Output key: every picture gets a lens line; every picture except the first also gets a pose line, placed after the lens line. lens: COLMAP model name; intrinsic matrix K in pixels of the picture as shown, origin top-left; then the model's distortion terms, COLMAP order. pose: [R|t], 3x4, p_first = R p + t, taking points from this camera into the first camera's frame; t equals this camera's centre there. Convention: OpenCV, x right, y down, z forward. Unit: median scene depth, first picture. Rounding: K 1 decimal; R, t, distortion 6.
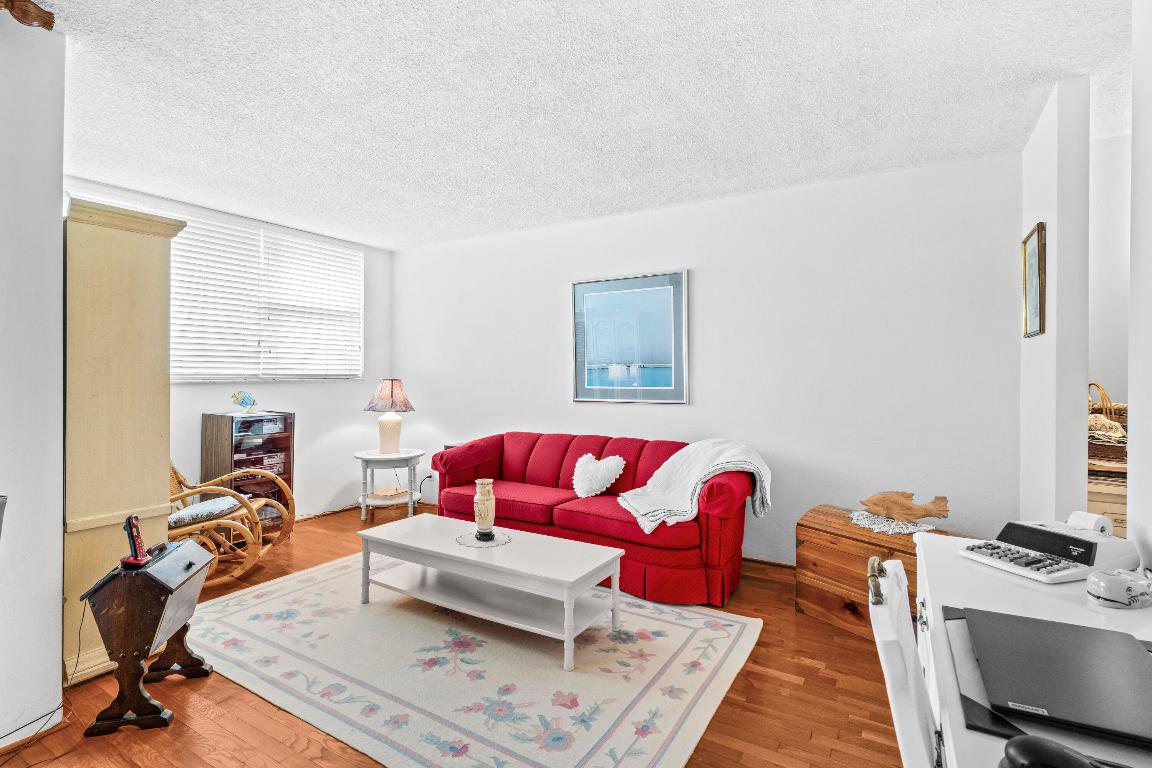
lens RADIAL K [[551.3, 0, 583.8], [0, 551.3, 362.7], [0, 0, 1]] dist [0.002407, 0.000176]
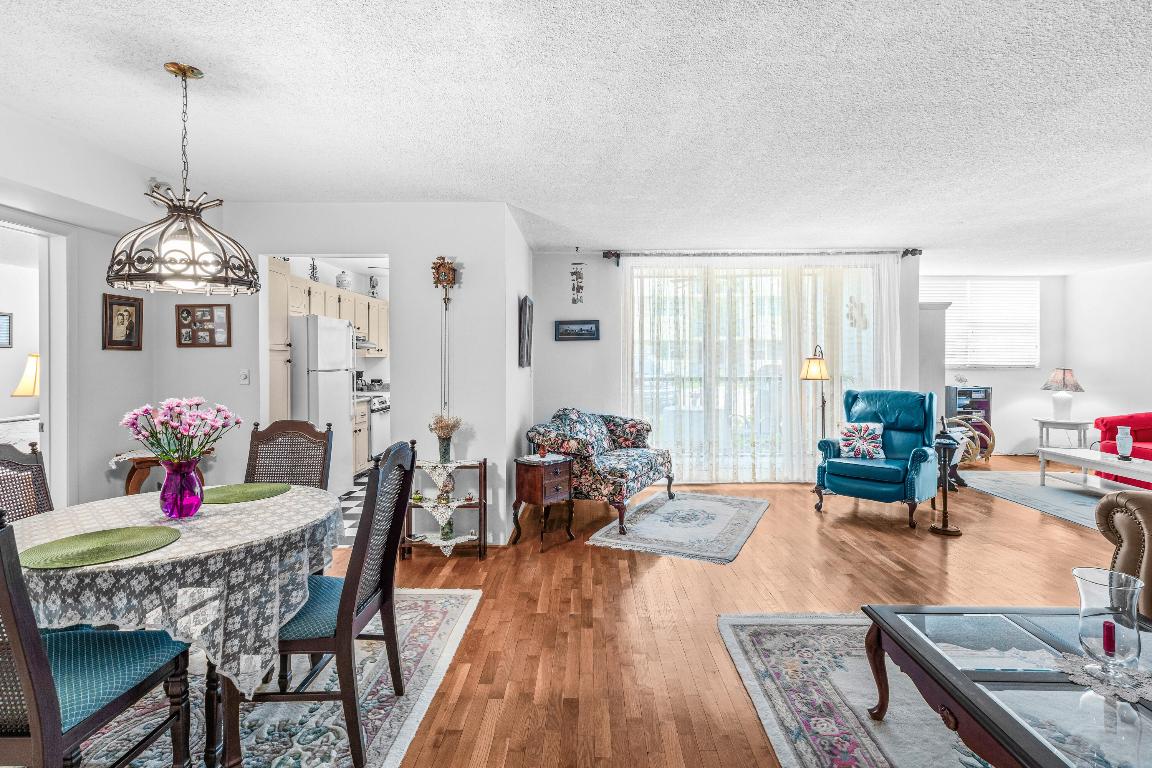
lens RADIAL K [[551.3, 0, 583.8], [0, 551.3, 362.7], [0, 0, 1]] dist [0.002407, 0.000176]
pose [[0.481406, 0.004898, -0.876484, 0.328576], [0.017654, 0.999727, 0.015284, -0.030725], [0.876320, -0.022831, 0.481188, -0.831651]]
